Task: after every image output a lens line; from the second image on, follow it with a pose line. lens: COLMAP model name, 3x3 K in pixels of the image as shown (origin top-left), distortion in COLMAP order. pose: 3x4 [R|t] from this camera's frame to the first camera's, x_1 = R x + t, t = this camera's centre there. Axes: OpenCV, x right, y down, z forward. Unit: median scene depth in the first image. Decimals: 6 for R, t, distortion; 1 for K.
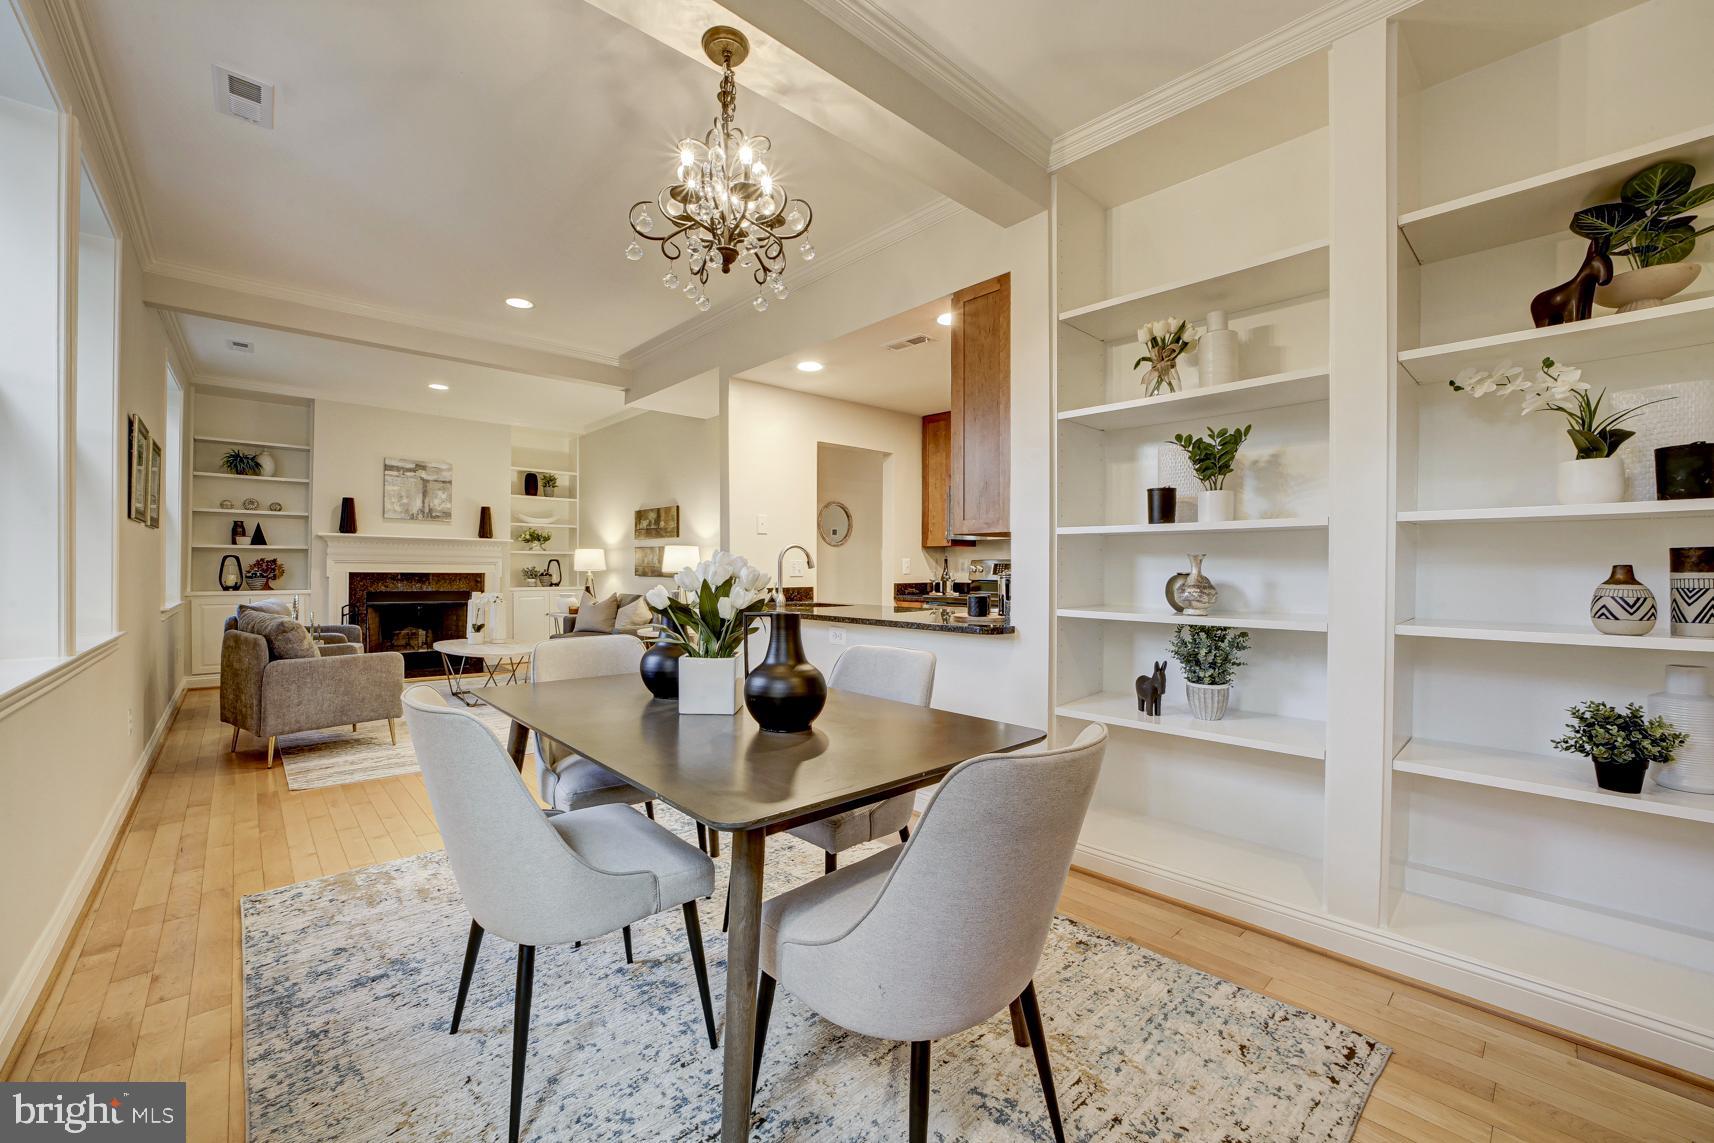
lens RADIAL K [[682.0, 0, 854.4], [0, 682.0, 578.4], [0, 0, 1]] dist [-0.035836, 0.008712]
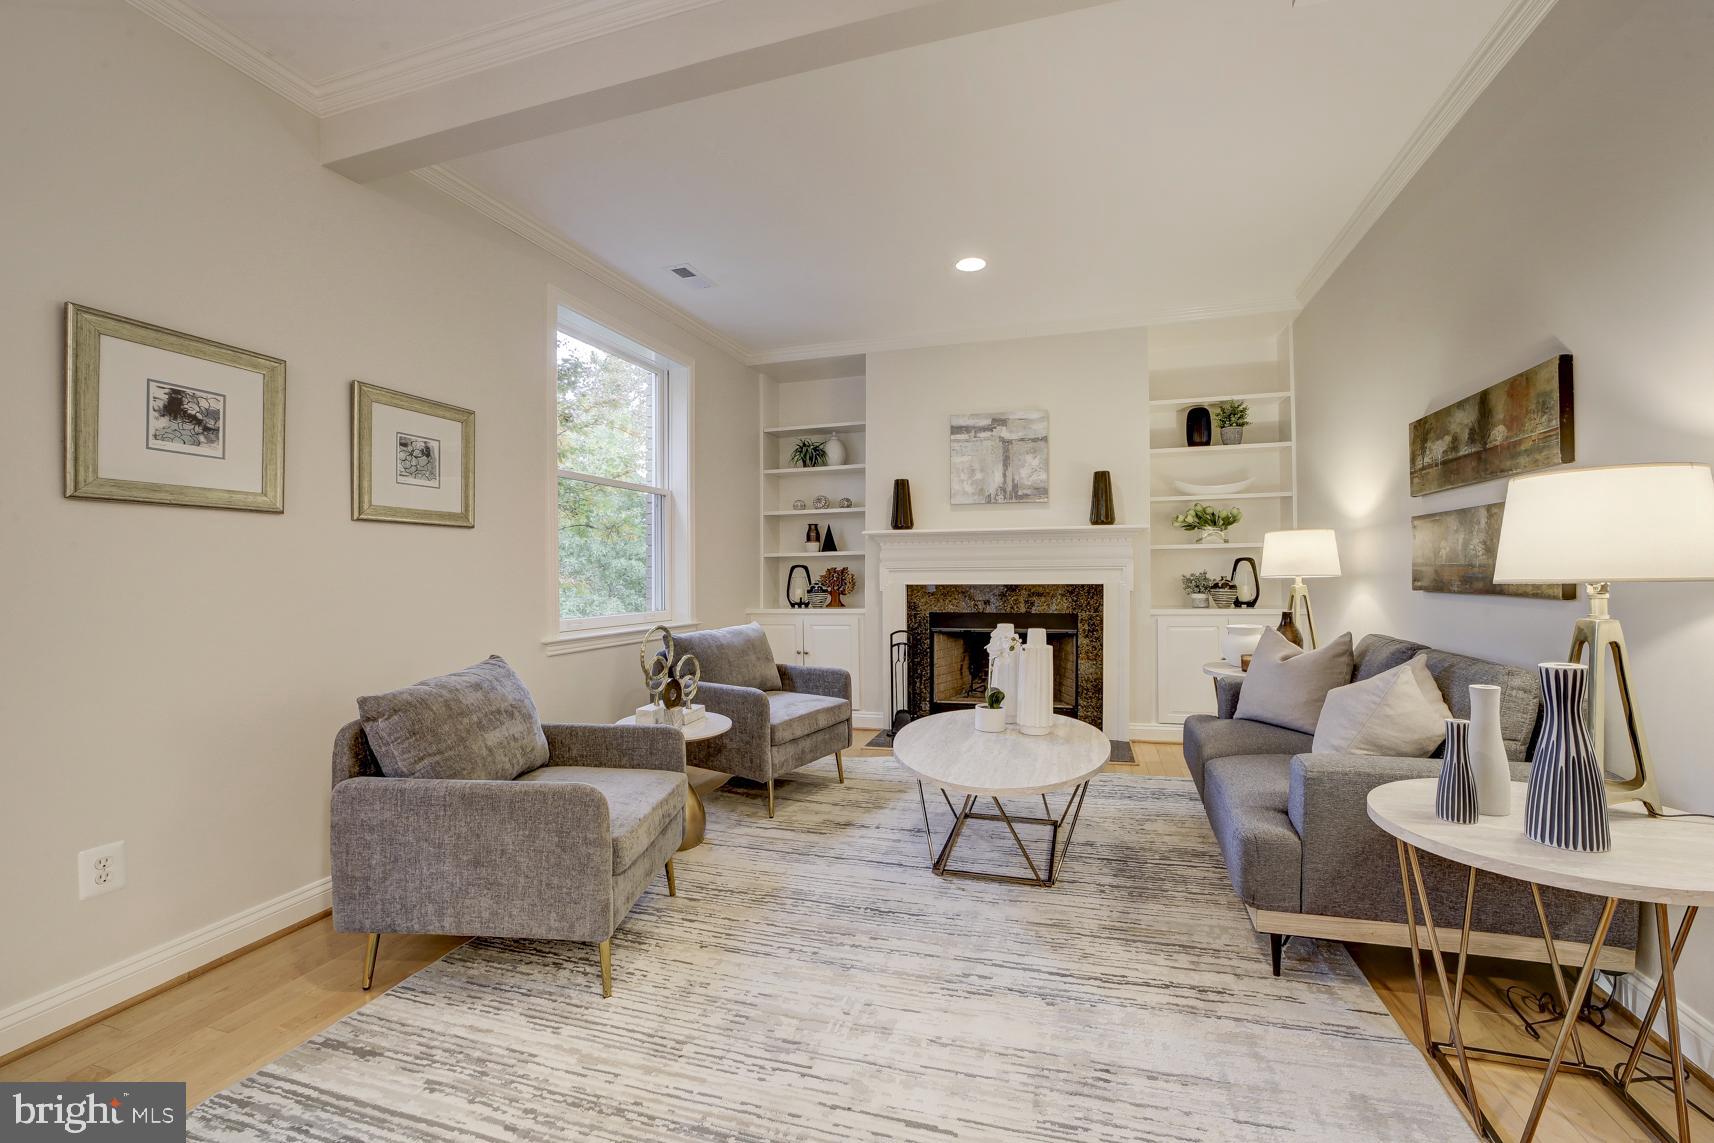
lens RADIAL K [[682.0, 0, 813.0], [0, 682.0, 562.9], [0, 0, 1]] dist [-0.035836, 0.008712]
pose [[0.444963, -0.030208, -0.895039, -0.141135], [0.001004, 0.999447, -0.033233, -0.007601], [0.895548, 0.013889, 0.444748, 0.544366]]
